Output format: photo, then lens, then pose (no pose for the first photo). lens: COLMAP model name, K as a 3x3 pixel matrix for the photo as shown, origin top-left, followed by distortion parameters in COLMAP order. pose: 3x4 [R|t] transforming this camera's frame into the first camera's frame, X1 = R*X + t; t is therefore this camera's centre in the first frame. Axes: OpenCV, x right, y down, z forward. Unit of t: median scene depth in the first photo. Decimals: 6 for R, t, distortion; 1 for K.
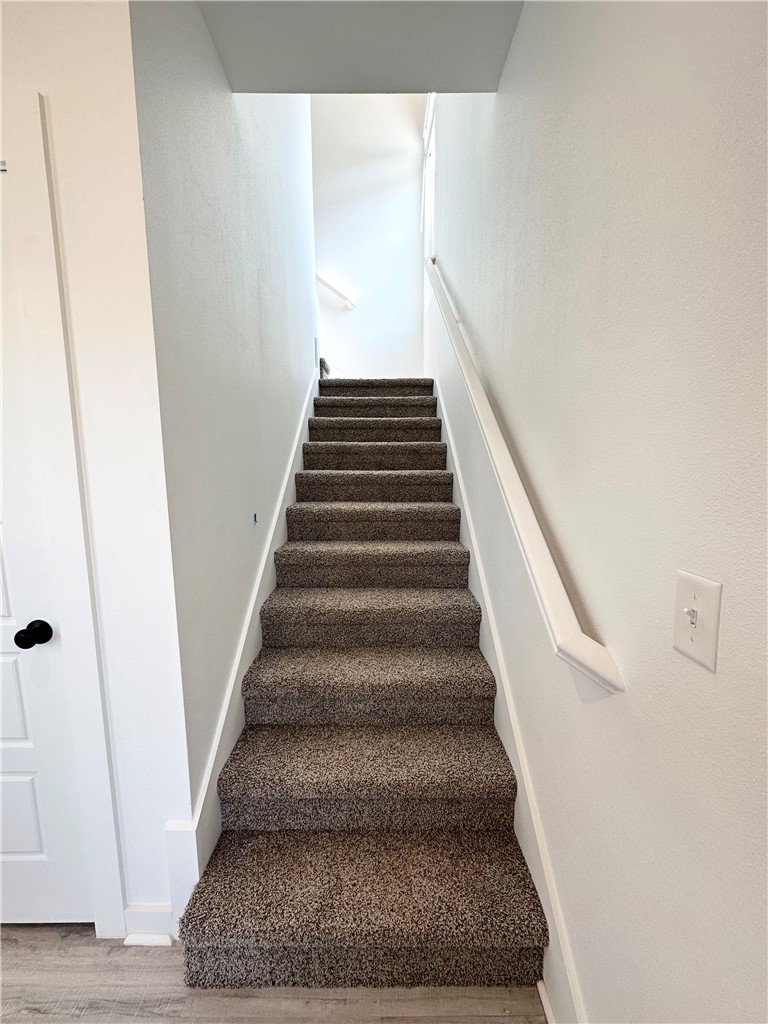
lens RADIAL K [[409.1, 0, 384.0], [0, 409.1, 512.0], [0, 0, 1]] dist [-0.002089, 0.000549]
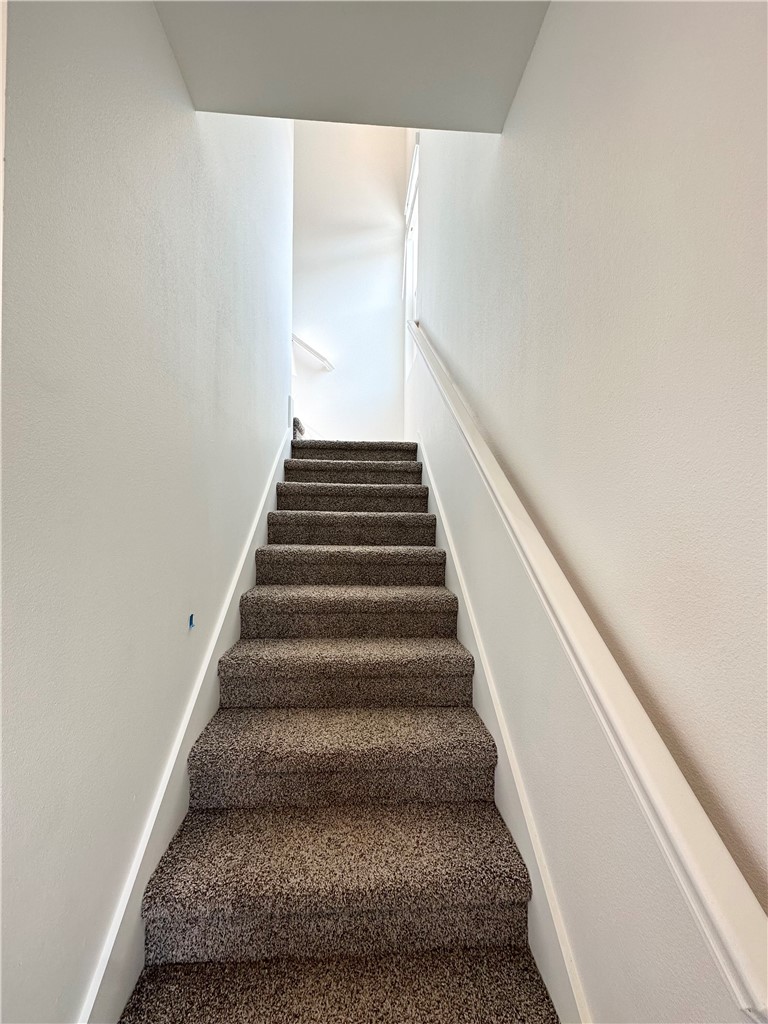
lens RADIAL K [[409.1, 0, 384.0], [0, 409.1, 512.0], [0, 0, 1]] dist [-0.002089, 0.000549]
pose [[0.997887, 0.015871, 0.063008, -0.013851], [-0.006731, 0.989744, -0.142692, -0.057573], [-0.064627, 0.141966, 0.987760, 0.169448]]
